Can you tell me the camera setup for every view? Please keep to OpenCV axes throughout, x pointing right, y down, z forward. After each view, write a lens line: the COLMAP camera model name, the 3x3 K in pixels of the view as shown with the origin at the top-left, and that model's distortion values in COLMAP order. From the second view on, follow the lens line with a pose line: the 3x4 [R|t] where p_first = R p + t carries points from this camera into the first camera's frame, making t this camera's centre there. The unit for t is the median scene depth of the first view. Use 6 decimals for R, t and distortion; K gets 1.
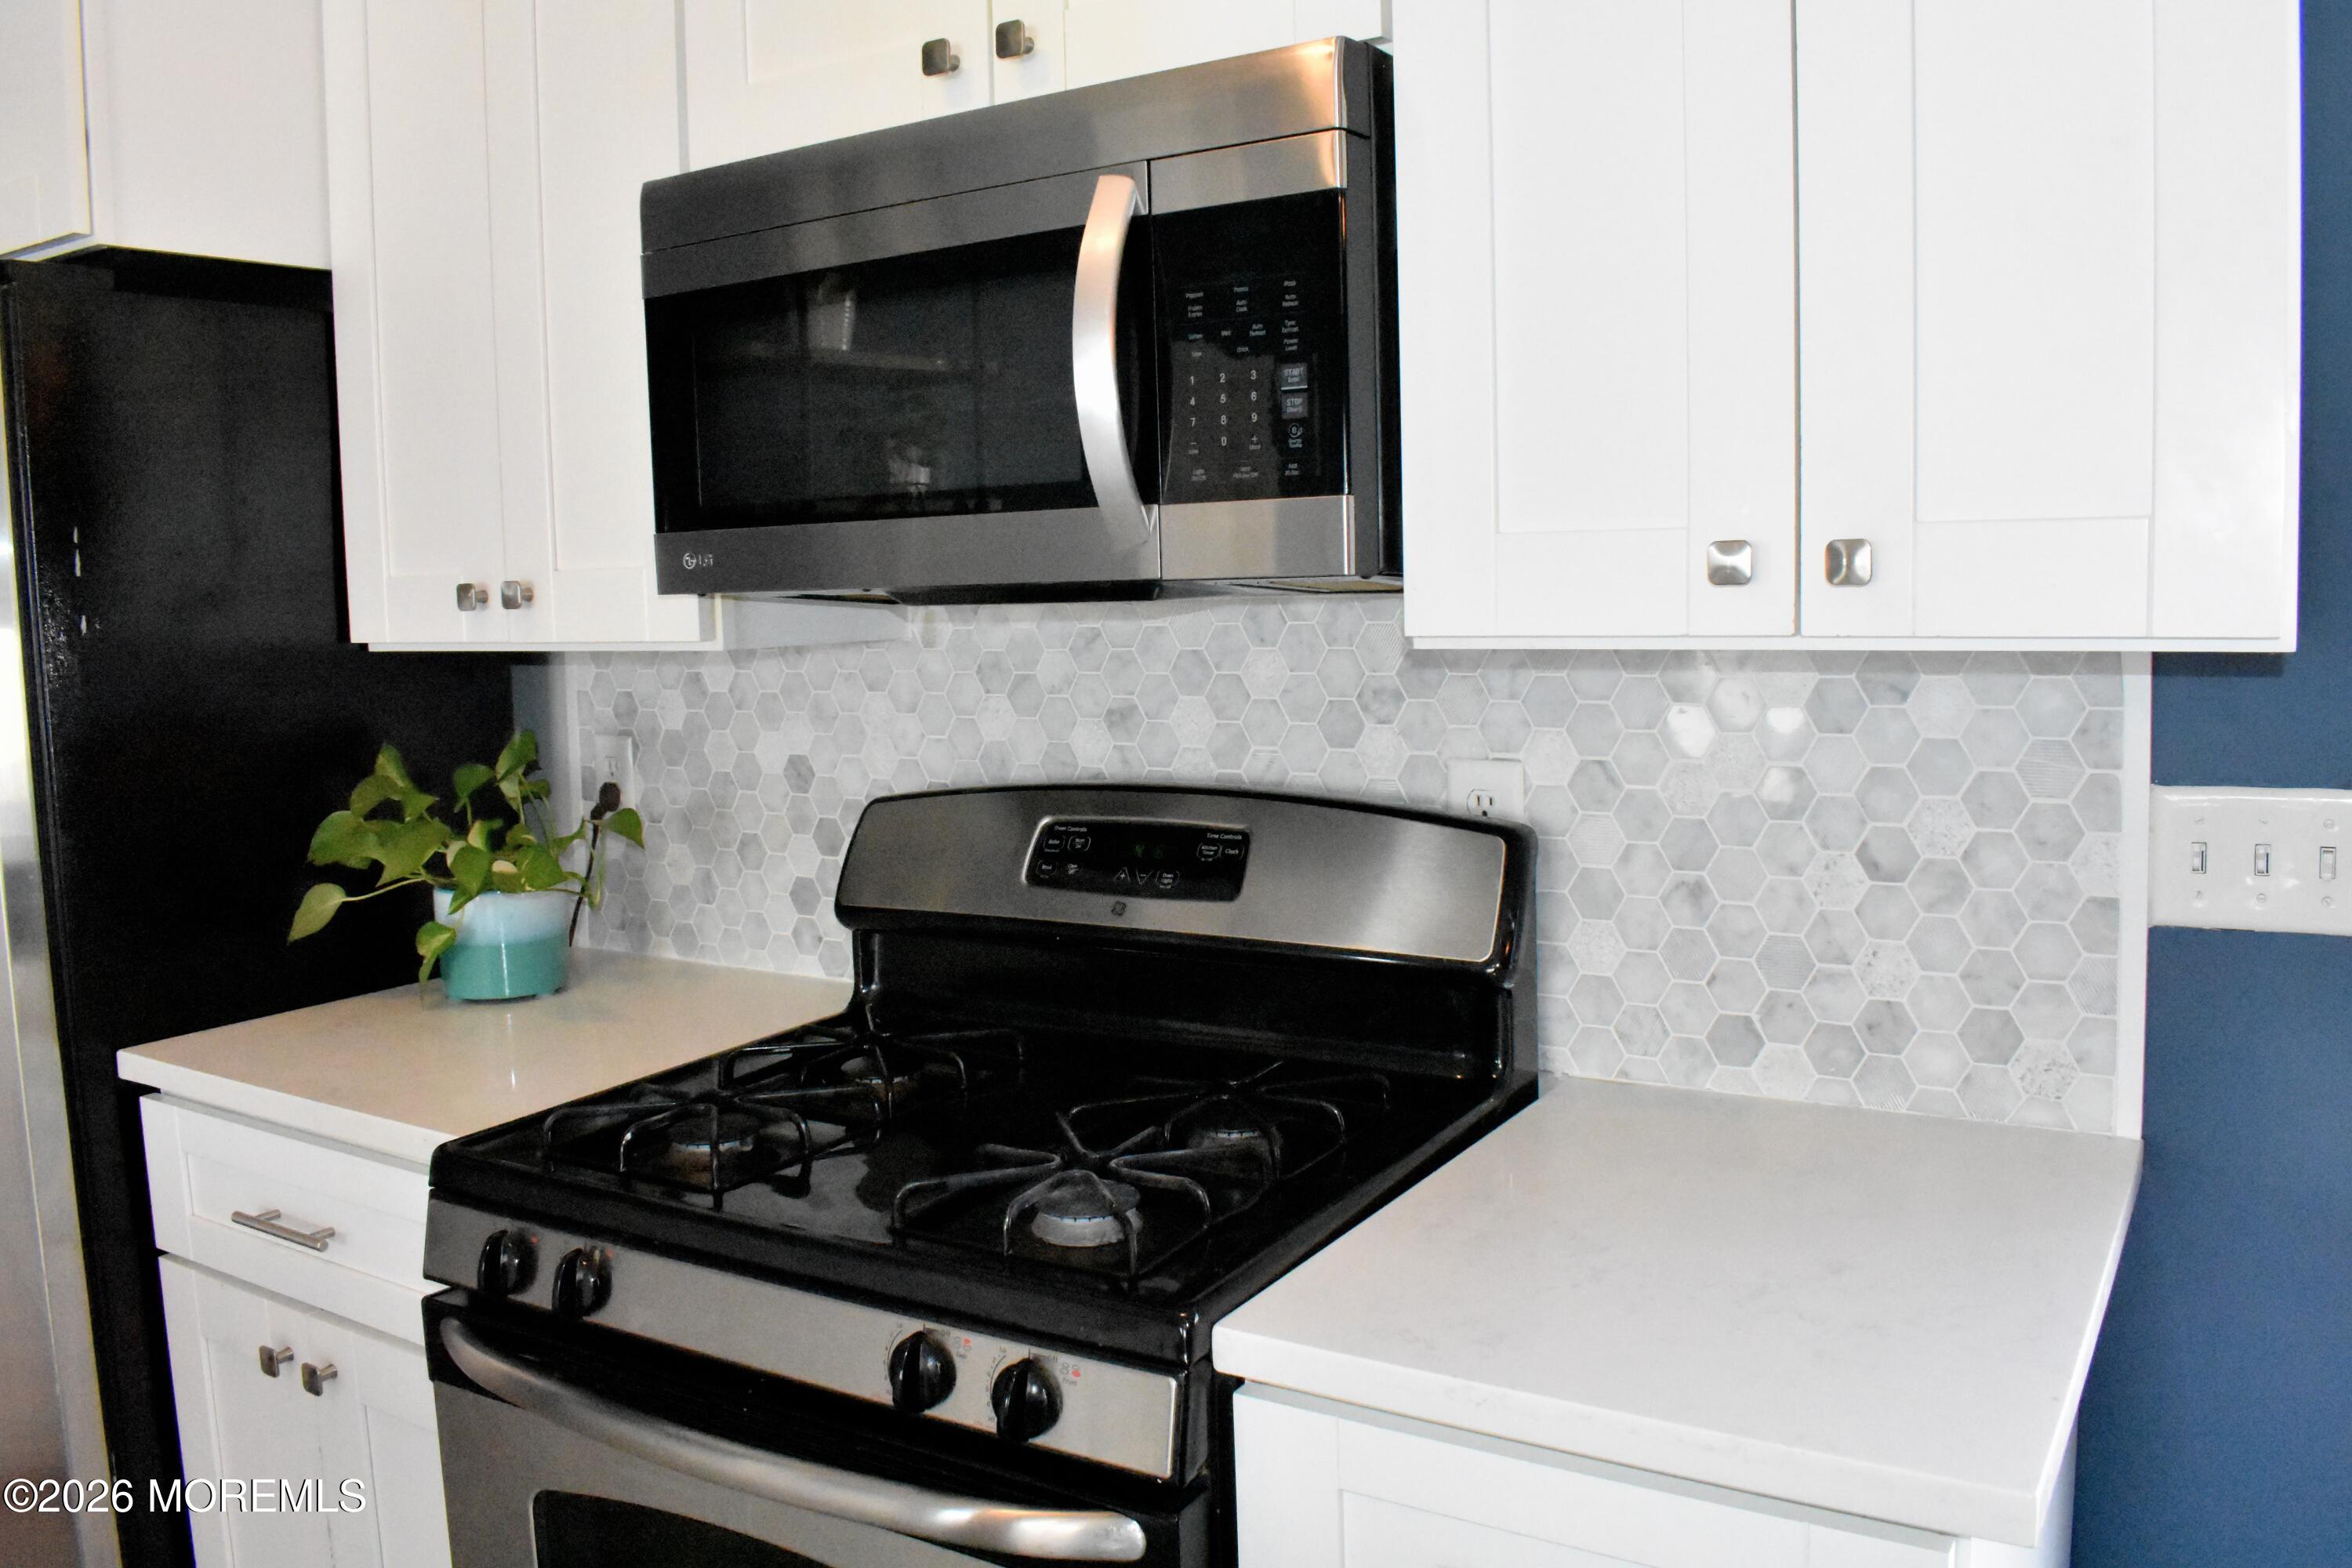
lens RADIAL K [[1841.7, 0, 1143.5], [0, 1841.7, 771.6], [0, 0, 1]] dist [-0.082751, 0.010607]
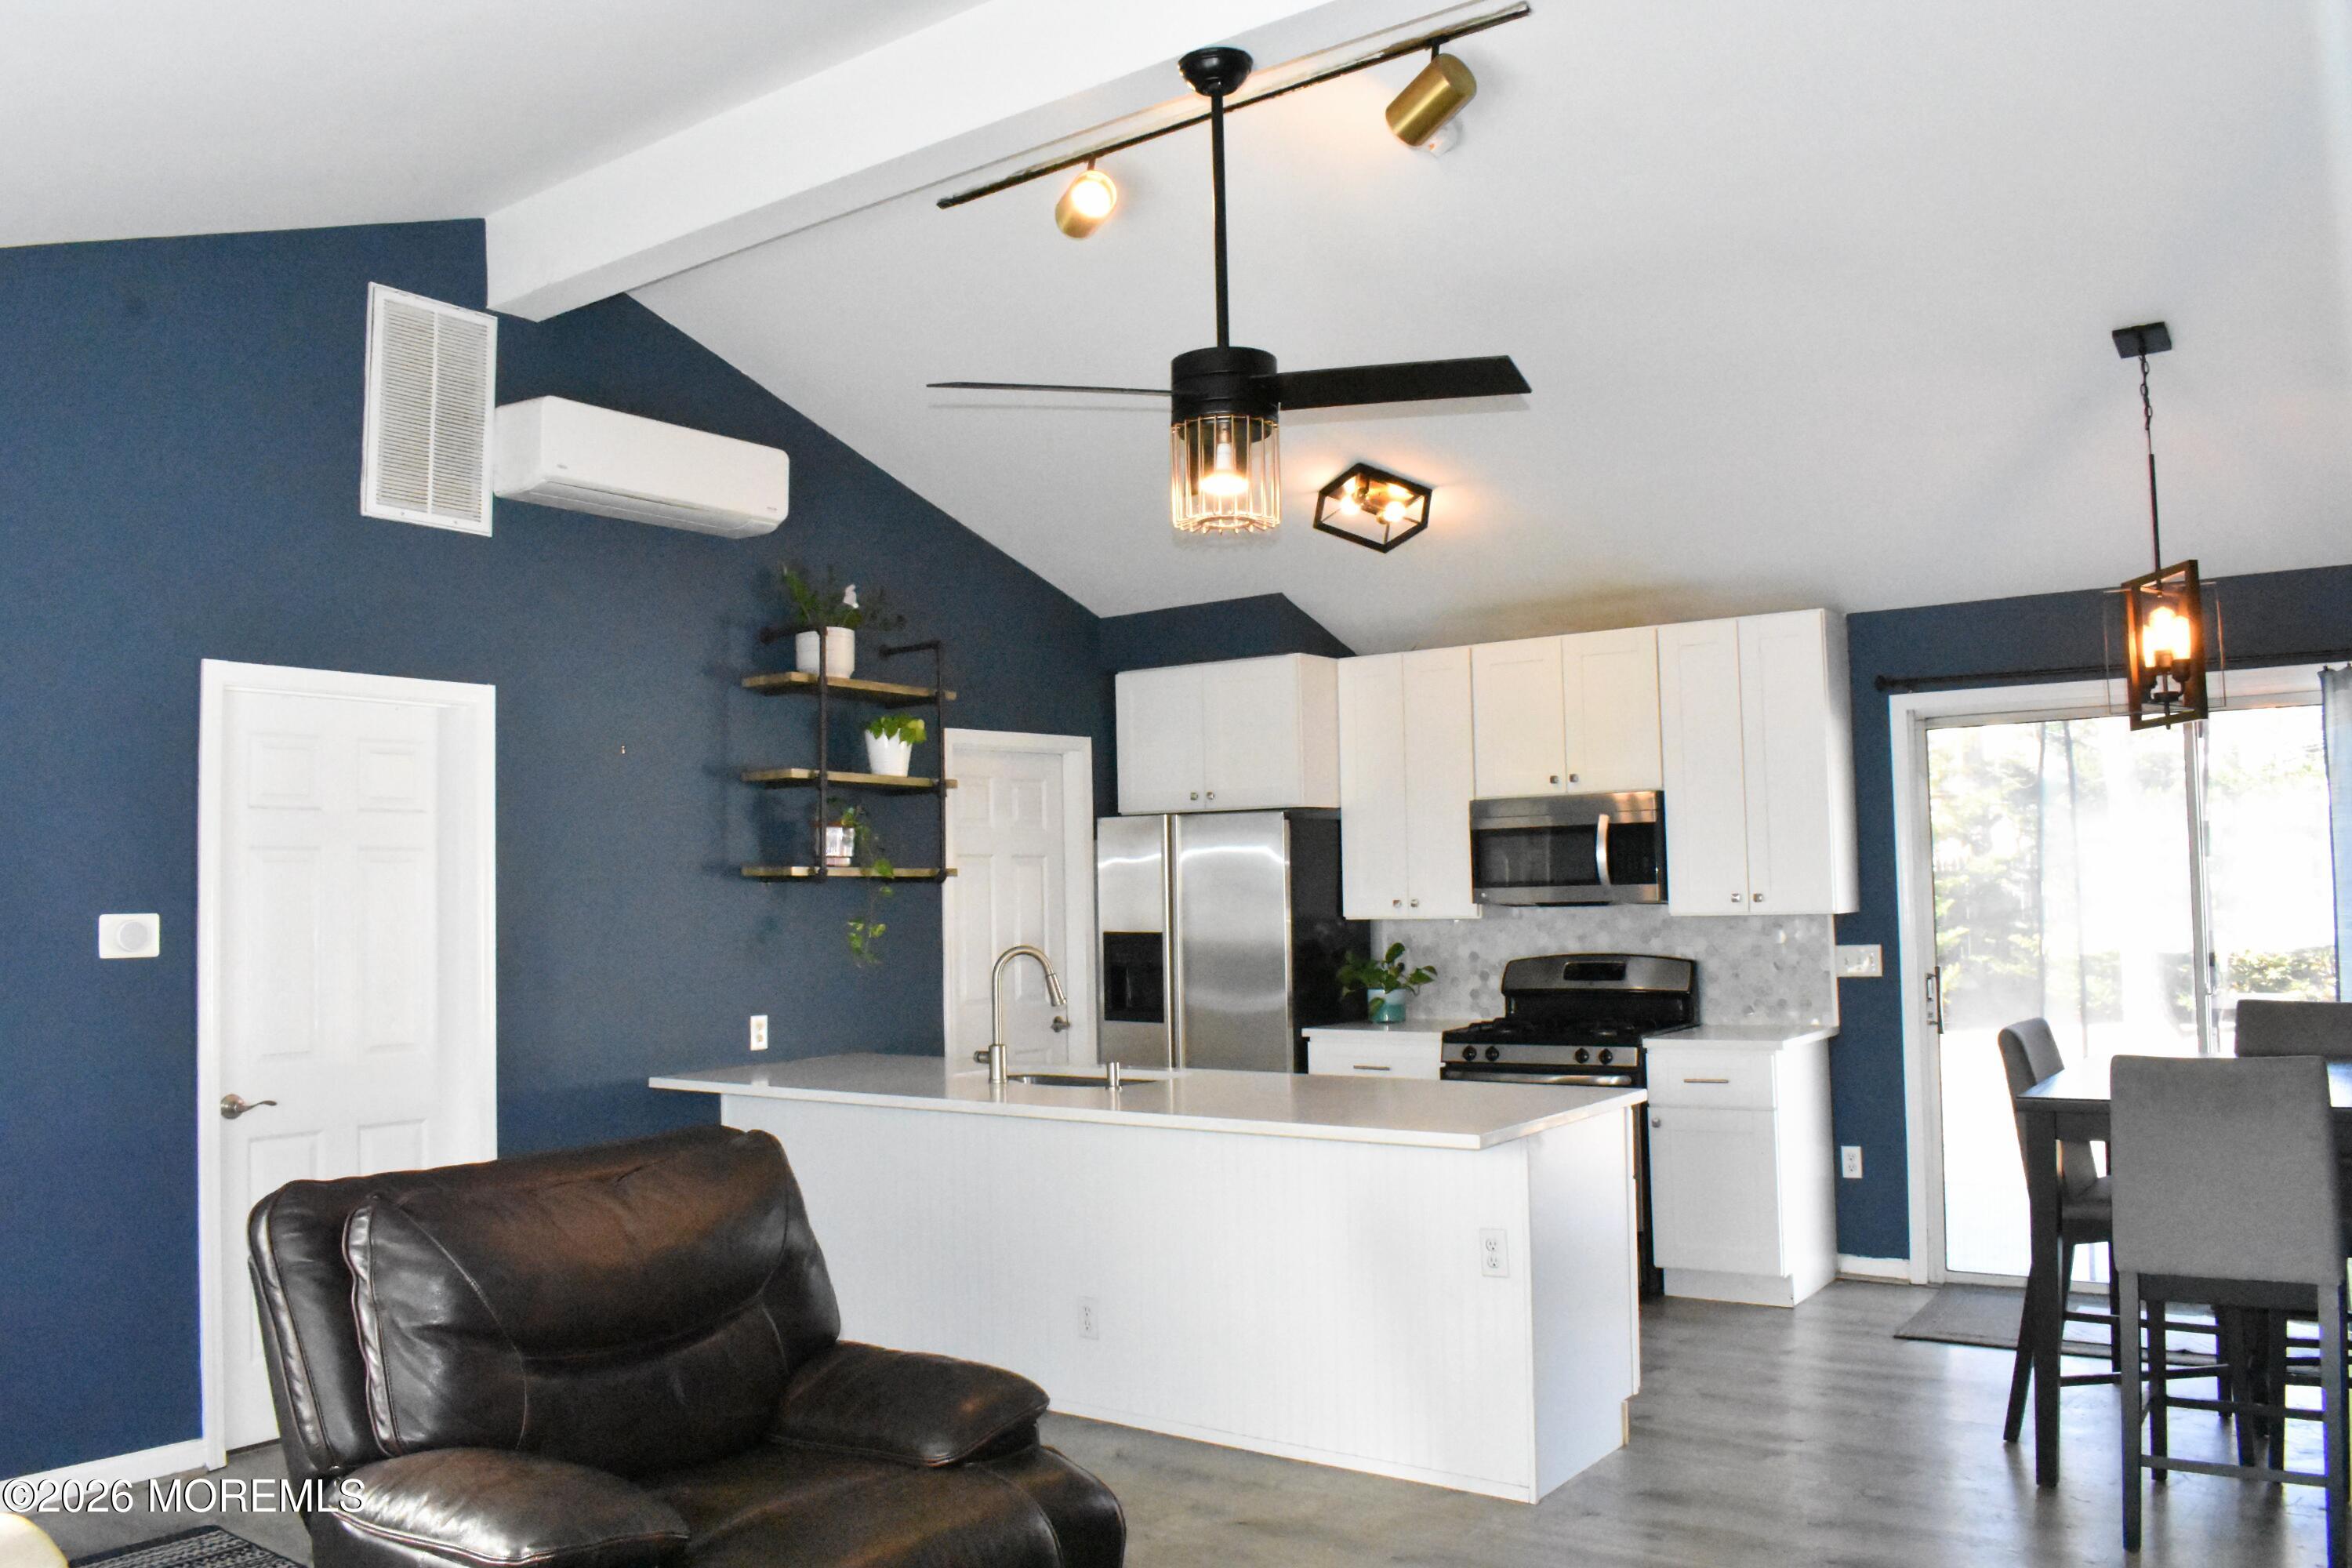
lens RADIAL K [[1841.7, 0, 1143.5], [0, 1841.7, 771.6], [0, 0, 1]] dist [-0.082751, 0.010607]
pose [[0.998240, 0.003390, -0.059201, -0.778270], [-0.013421, 0.985375, -0.169870, 0.321705], [0.057759, 0.170366, 0.983687, -3.147131]]
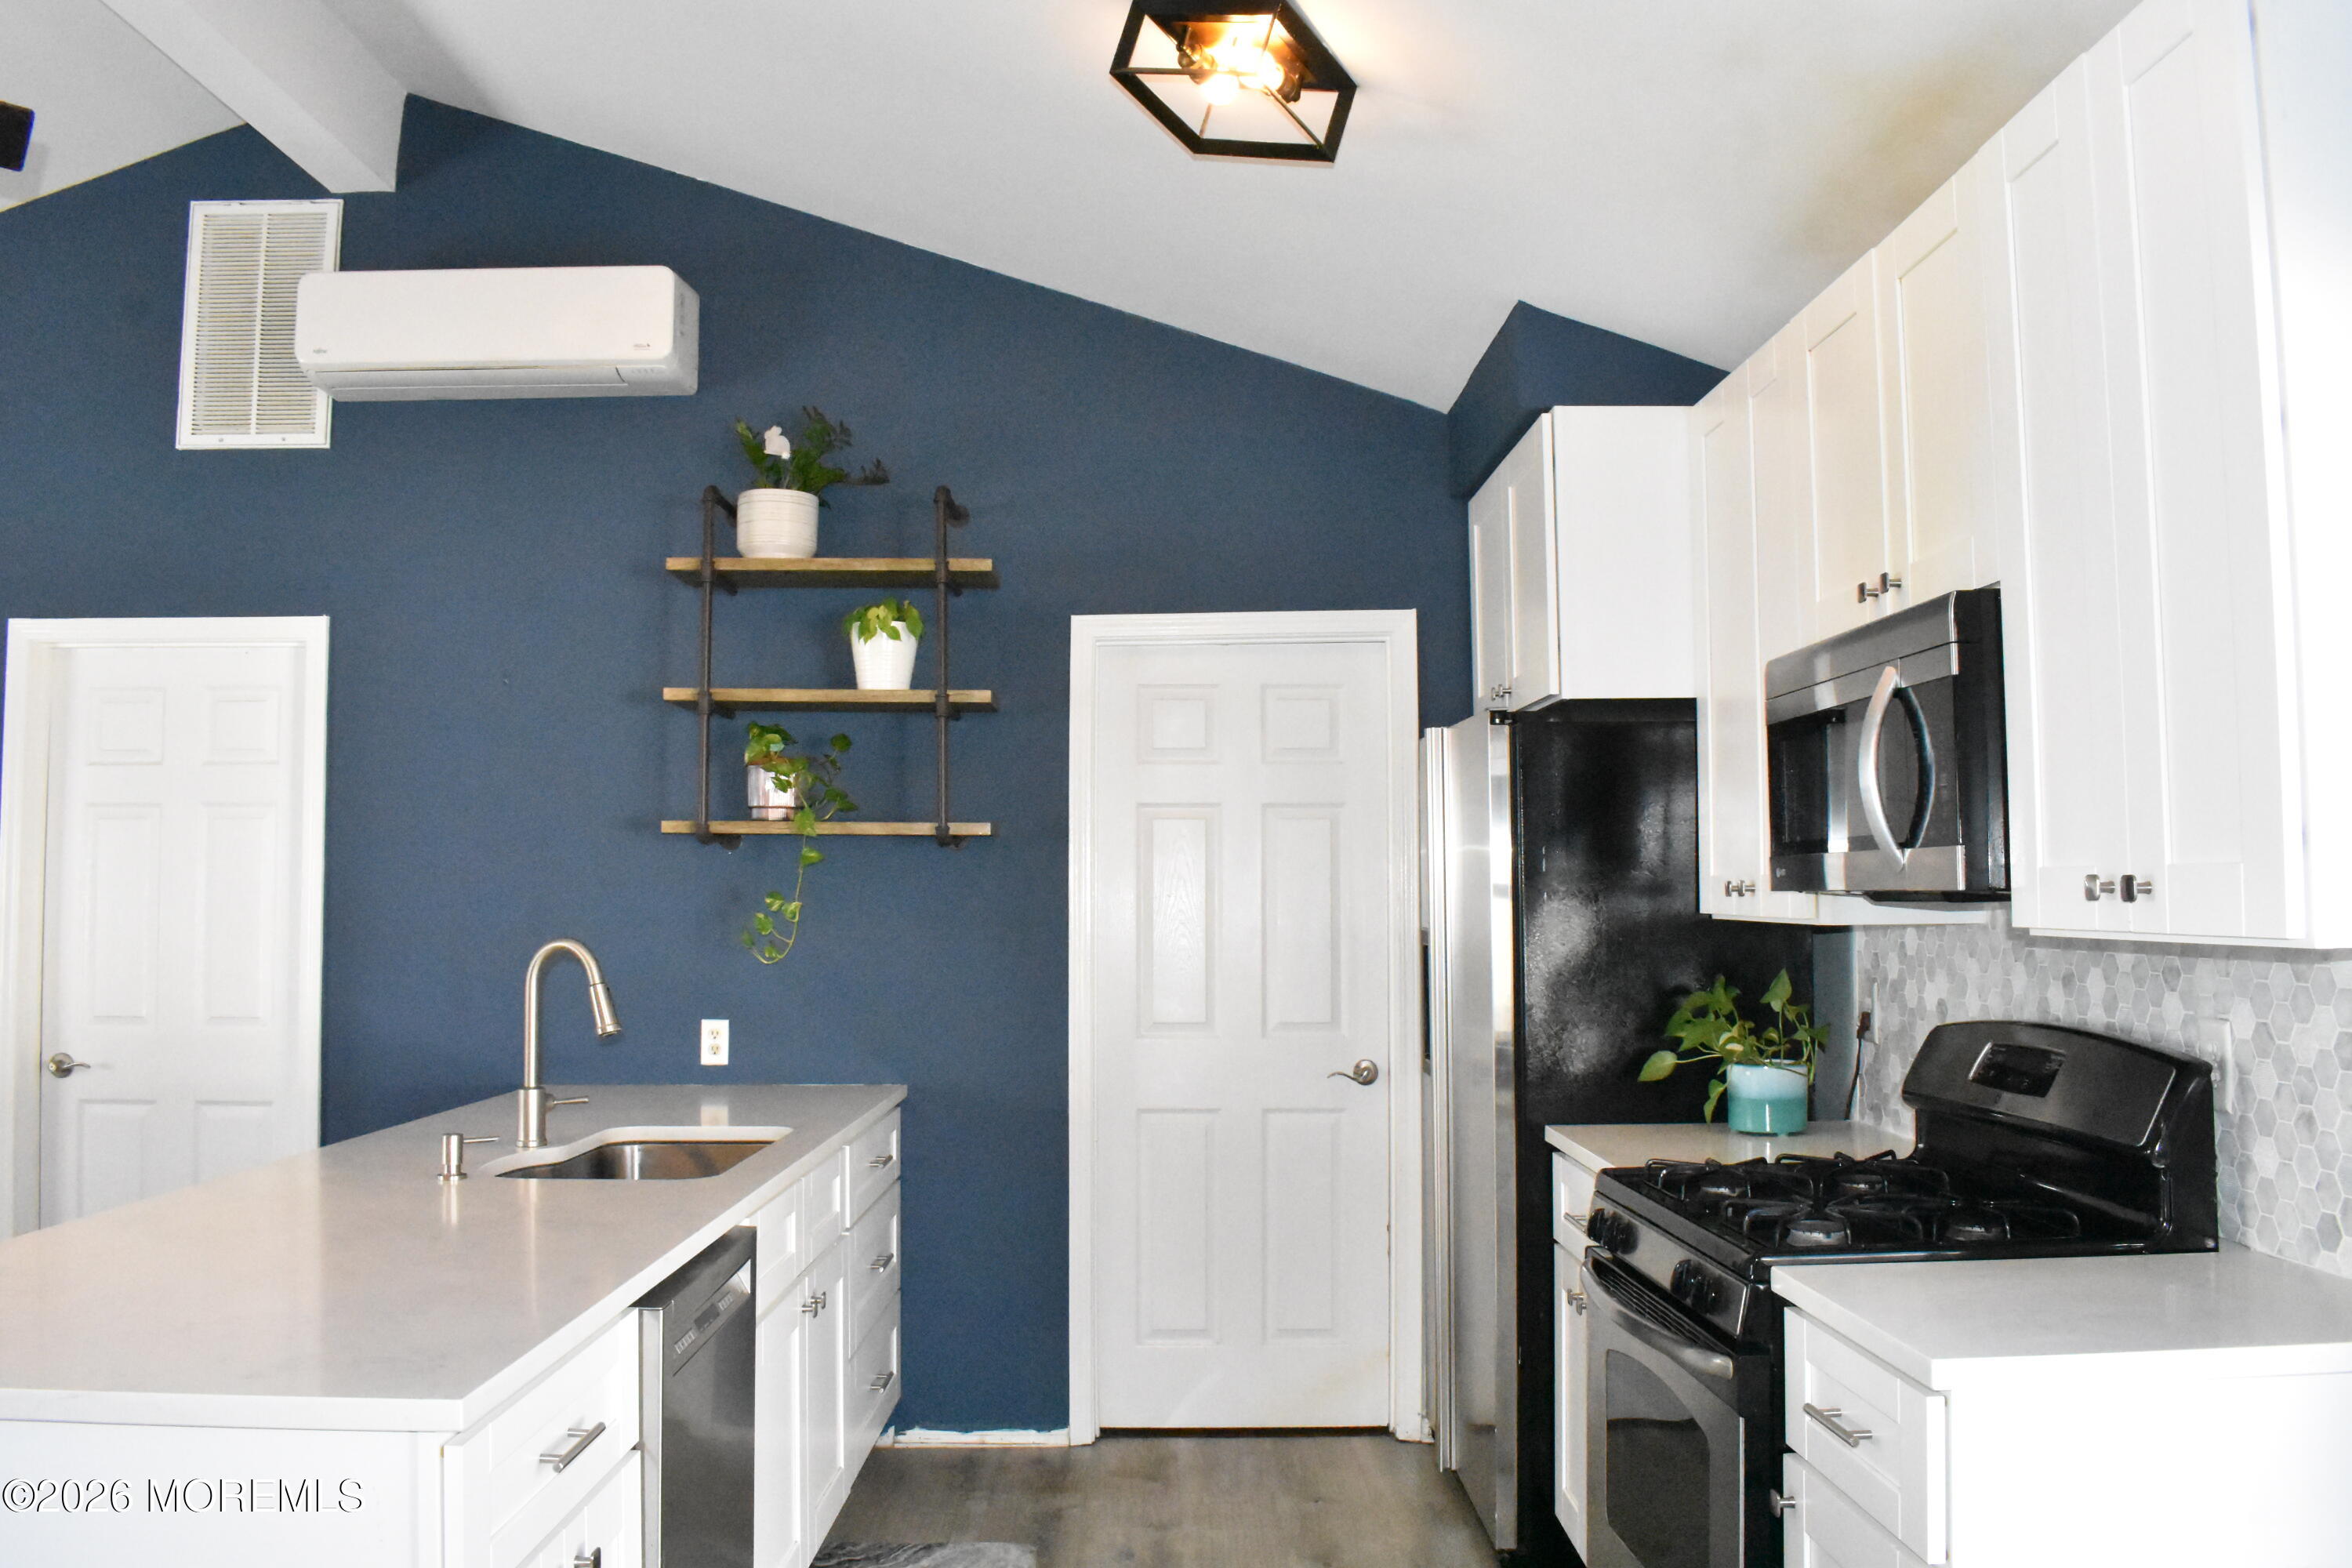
lens RADIAL K [[1841.7, 0, 1143.5], [0, 1841.7, 771.6], [0, 0, 1]] dist [-0.082751, 0.010607]
pose [[0.545979, -0.027377, -0.837351, 0.921670], [-0.101425, 0.989955, -0.098498, 0.024788], [0.831637, 0.138707, 0.537718, -0.483637]]
